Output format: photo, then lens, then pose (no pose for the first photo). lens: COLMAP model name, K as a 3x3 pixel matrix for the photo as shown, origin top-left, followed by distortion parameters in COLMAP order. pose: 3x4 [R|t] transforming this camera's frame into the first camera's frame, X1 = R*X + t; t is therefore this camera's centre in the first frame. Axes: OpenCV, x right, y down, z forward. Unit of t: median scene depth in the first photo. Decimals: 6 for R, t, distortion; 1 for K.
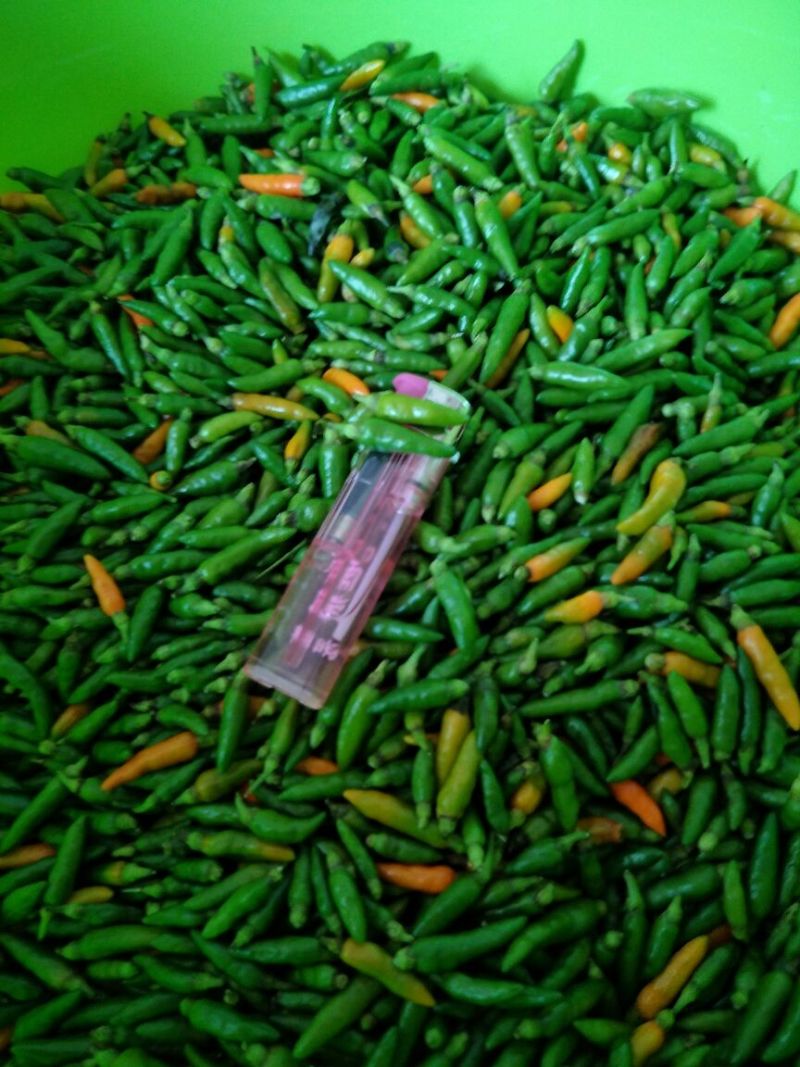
lens RADIAL K [[975.4, 0, 400.0], [0, 975.4, 533.5], [0, 0, 1]] dist [-0.011753, -0.133488]
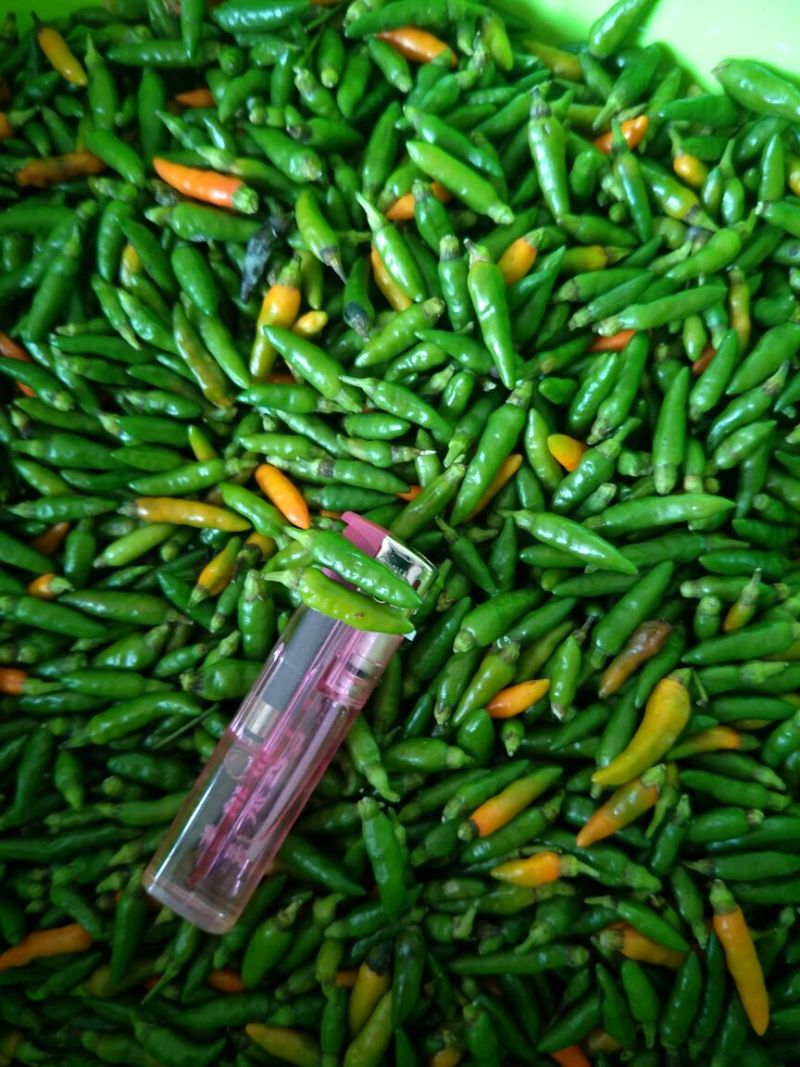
lens RADIAL K [[988.1, 0, 400.0], [0, 988.1, 533.5], [0, 0, 1]] dist [-0.068816, 0.010890]
pose [[0.996899, 0.075730, -0.021368, 0.058848], [-0.064240, 0.940110, 0.334763, -0.400949], [0.045440, -0.332352, 0.942060, 0.261089]]
